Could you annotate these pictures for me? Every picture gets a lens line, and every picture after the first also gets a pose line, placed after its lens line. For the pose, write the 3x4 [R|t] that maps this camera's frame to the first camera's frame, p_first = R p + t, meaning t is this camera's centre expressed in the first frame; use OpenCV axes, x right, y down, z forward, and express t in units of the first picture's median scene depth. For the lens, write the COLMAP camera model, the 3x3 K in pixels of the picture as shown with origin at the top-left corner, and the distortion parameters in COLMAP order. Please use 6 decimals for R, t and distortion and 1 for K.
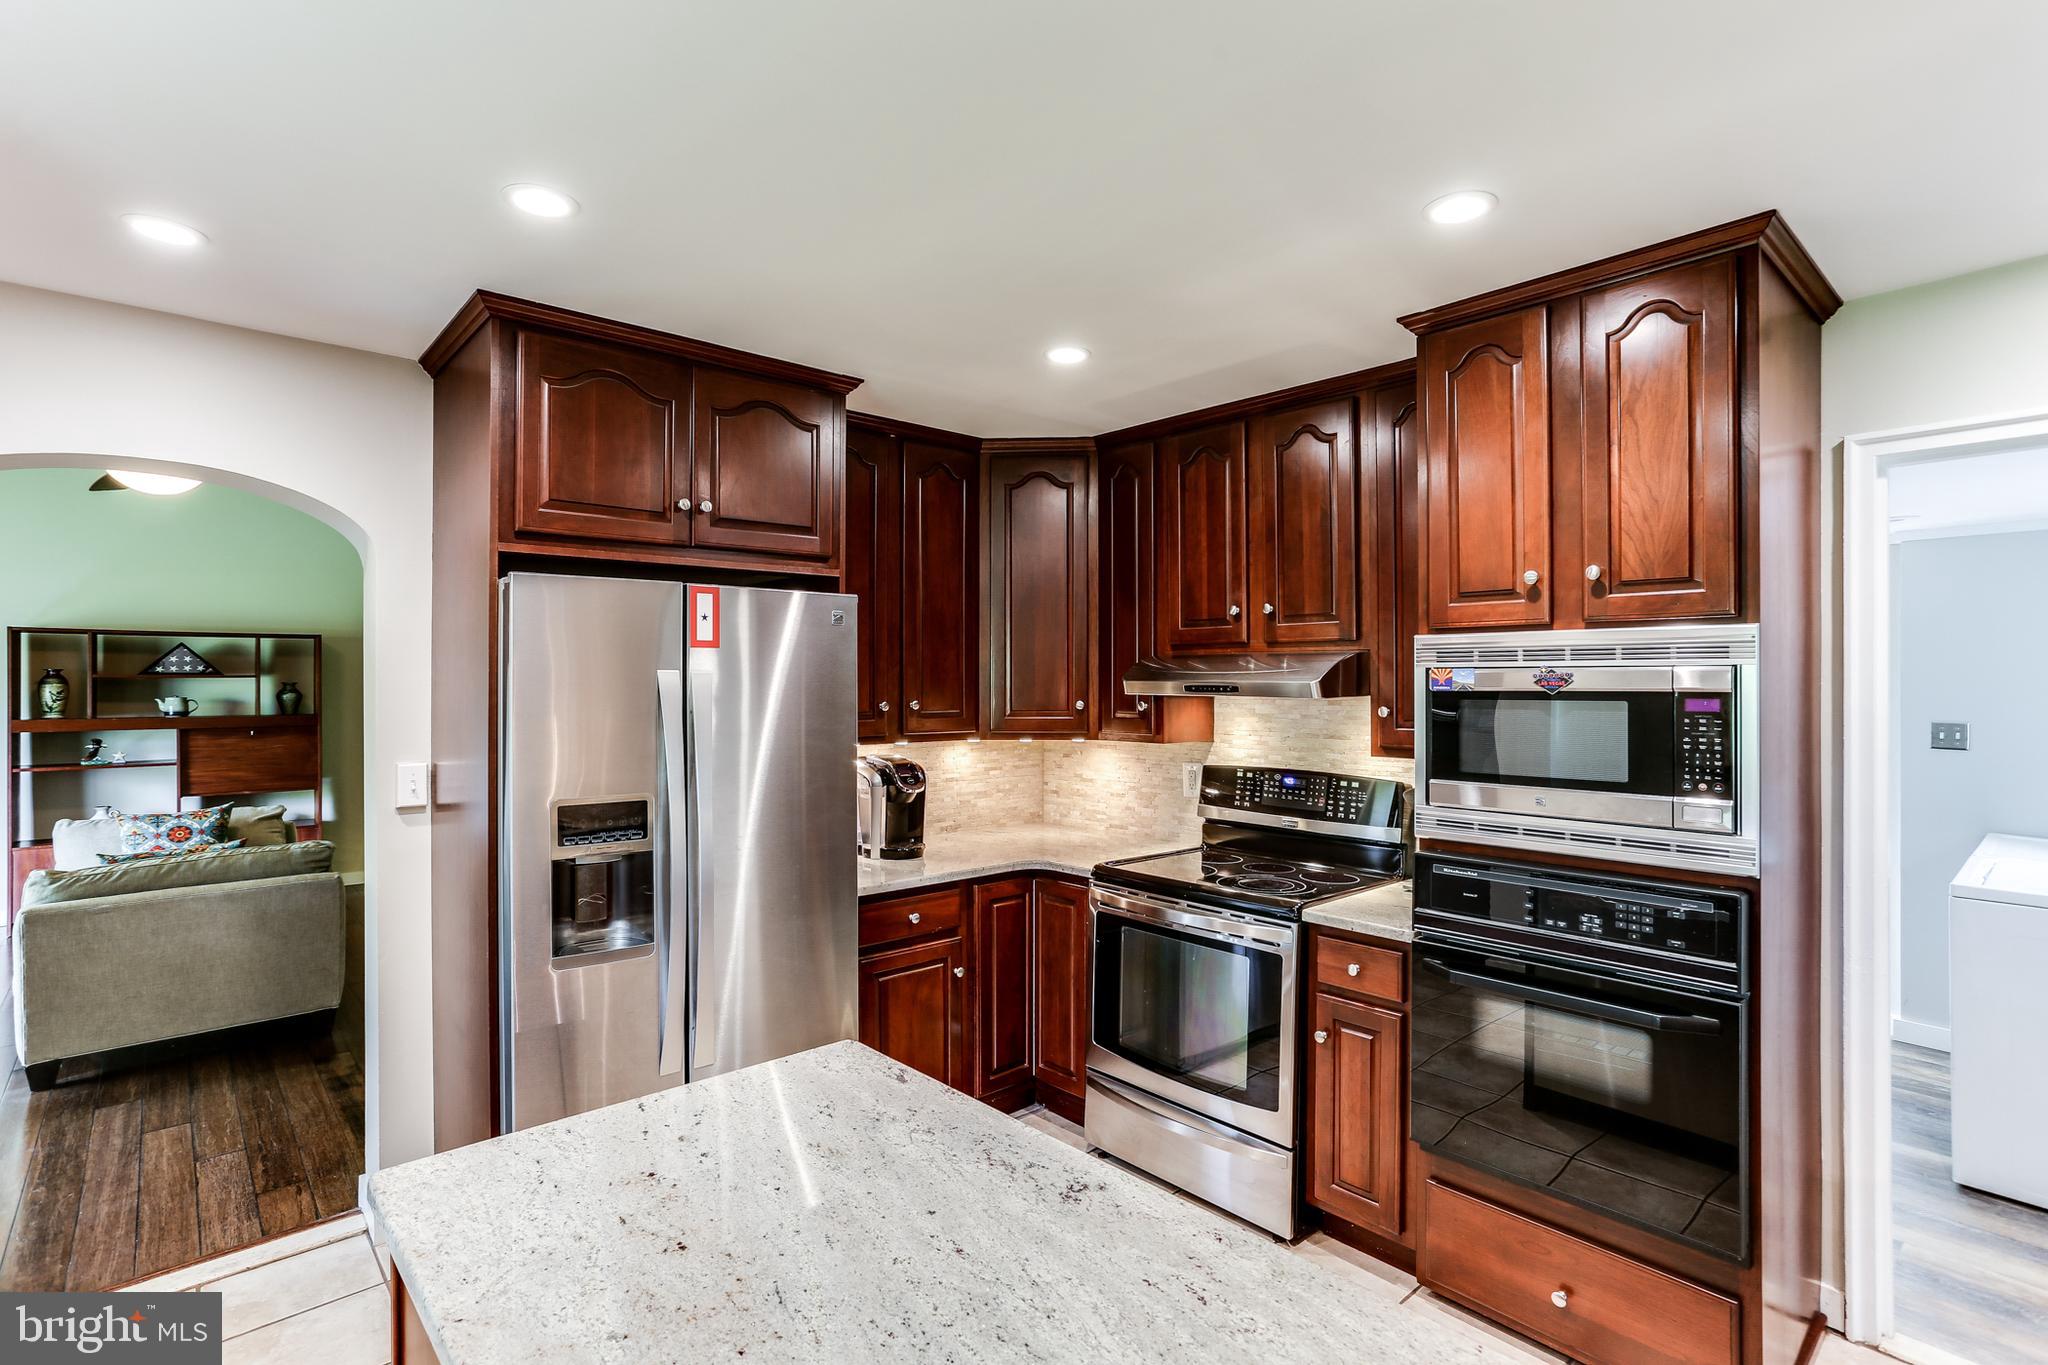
lens RADIAL K [[1004.3, 0, 1017.2], [0, 1004.3, 675.8], [0, 0, 1]] dist [-0.048837, 0.030356]
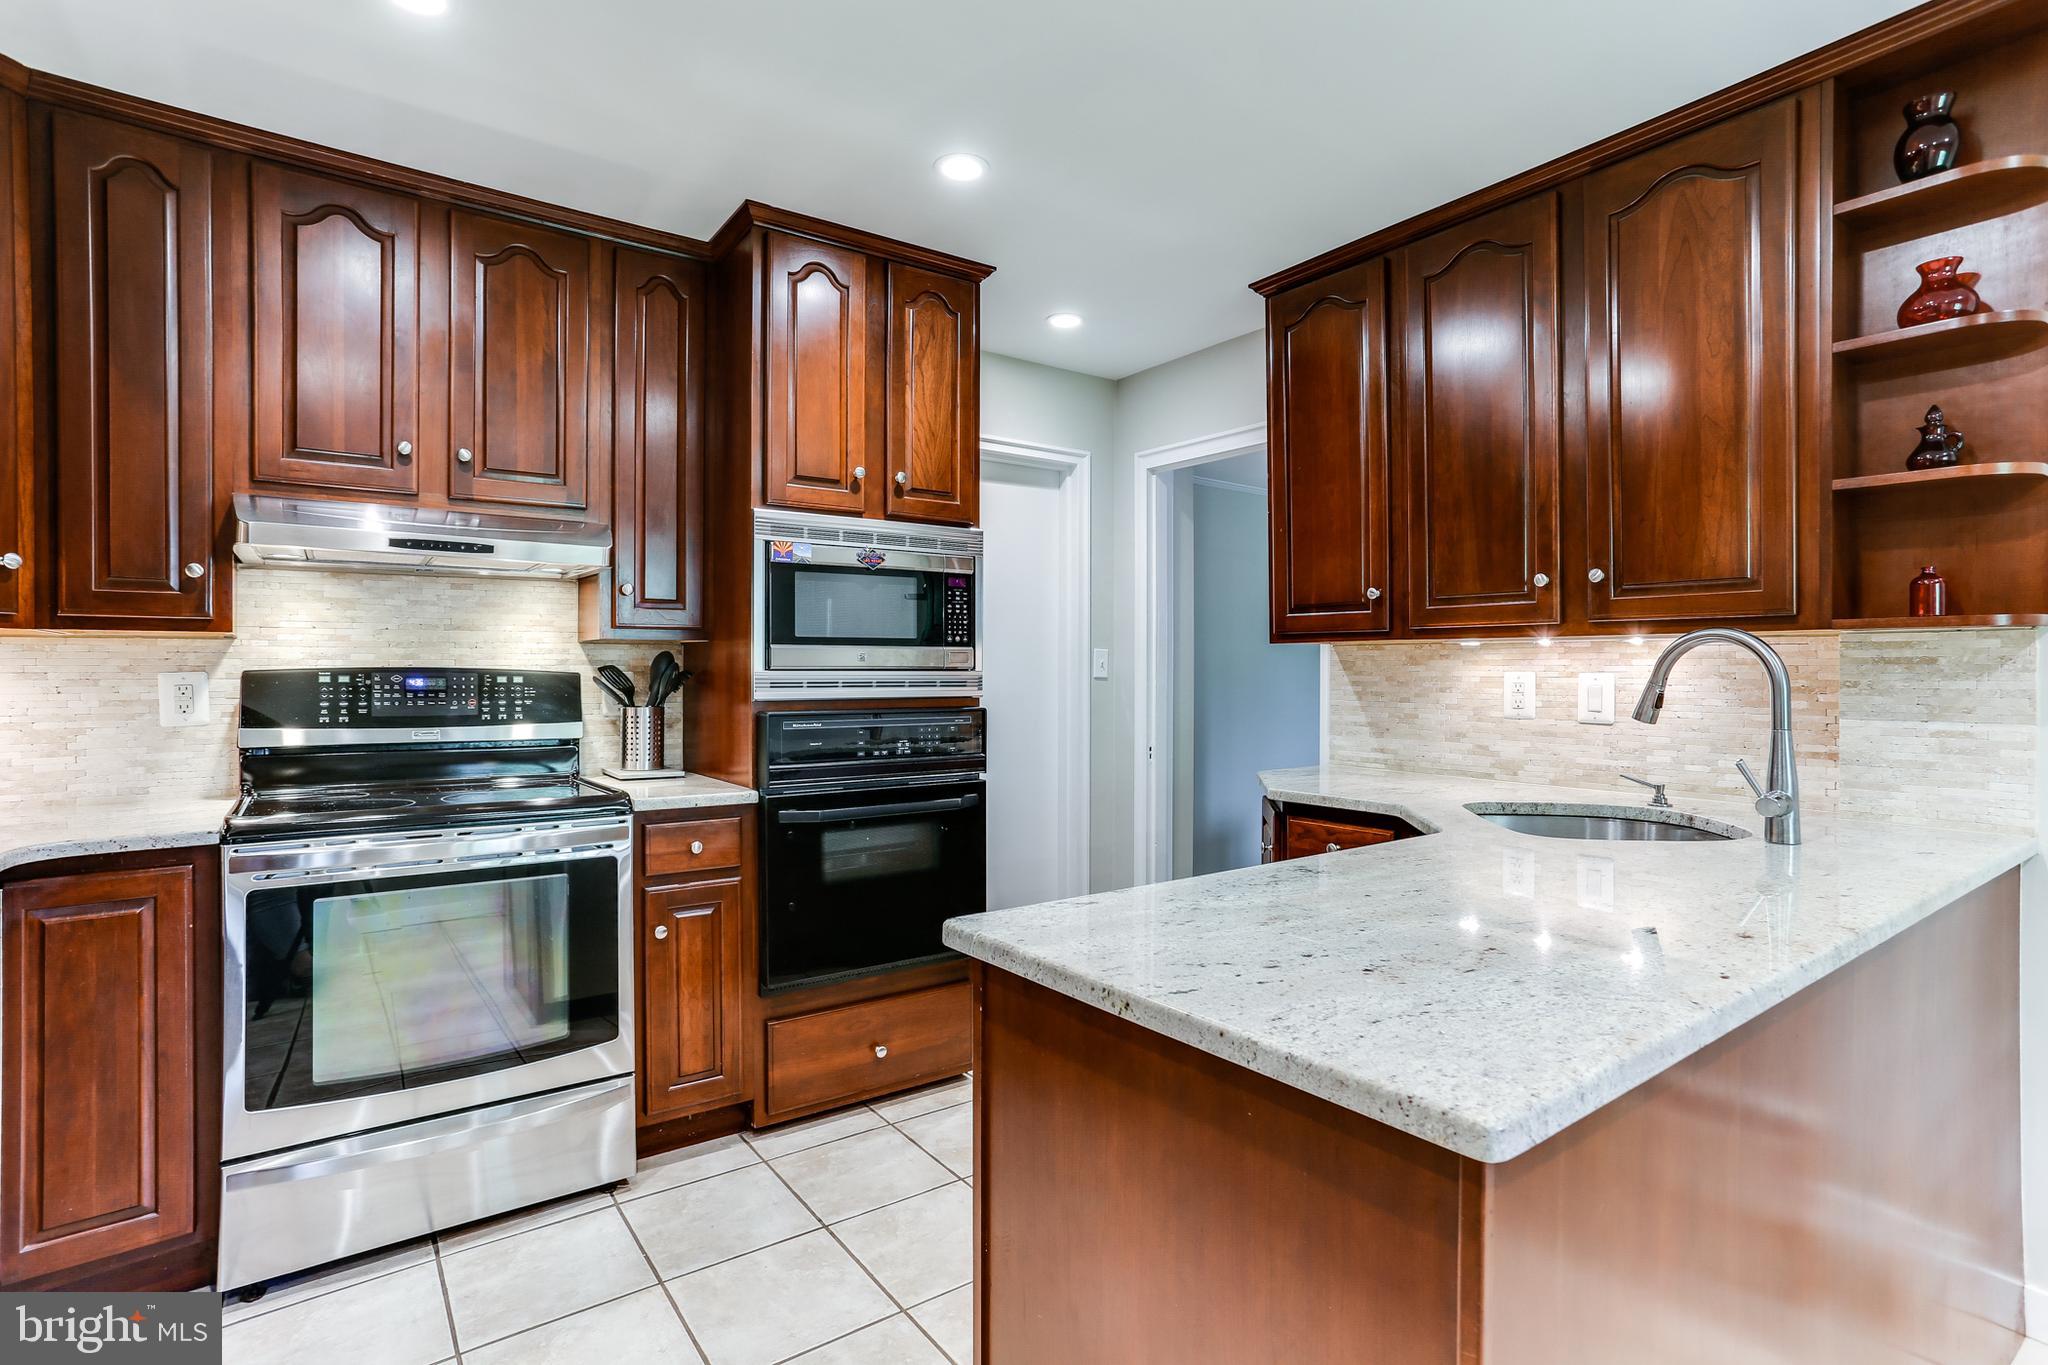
lens RADIAL K [[1008.8, 0, 1024.0], [0, 1008.8, 682.5], [0, 0, 1]] dist [-0.002705, 0.000214]
pose [[0.106494, -0.010924, 0.994253, -0.564703], [-0.001416, 0.999937, 0.011138, 0.117778], [-0.994312, -0.002594, 0.106472, 0.548329]]
